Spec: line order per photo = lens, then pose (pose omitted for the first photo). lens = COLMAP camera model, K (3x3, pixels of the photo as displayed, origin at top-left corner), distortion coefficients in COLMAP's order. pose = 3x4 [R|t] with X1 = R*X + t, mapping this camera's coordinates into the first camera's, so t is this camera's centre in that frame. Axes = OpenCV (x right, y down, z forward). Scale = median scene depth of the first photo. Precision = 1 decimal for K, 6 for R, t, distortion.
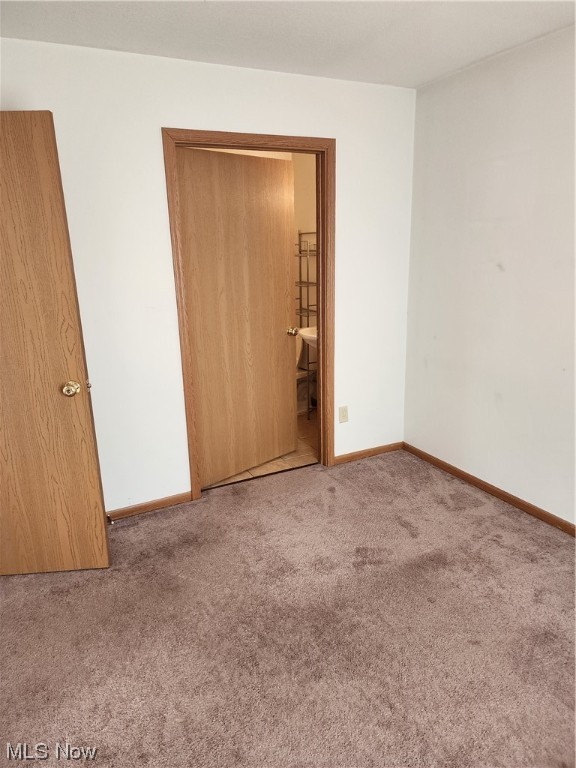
lens RADIAL K [[509.0, 0, 287.8], [0, 509.0, 385.3], [0, 0, 1]] dist [0.073195, -0.056331]
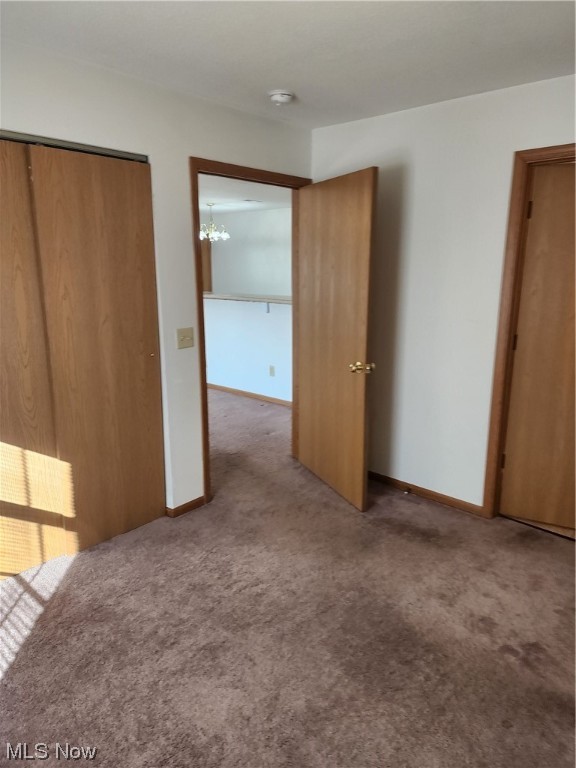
lens RADIAL K [[509.0, 0, 288.7], [0, 509.0, 381.9], [0, 0, 1]] dist [0.073195, -0.056331]
pose [[0.378917, 0.249634, -0.891126, 0.639123], [-0.270377, 0.950779, 0.151378, -0.095886], [0.885053, 0.183581, 0.427762, 0.242749]]
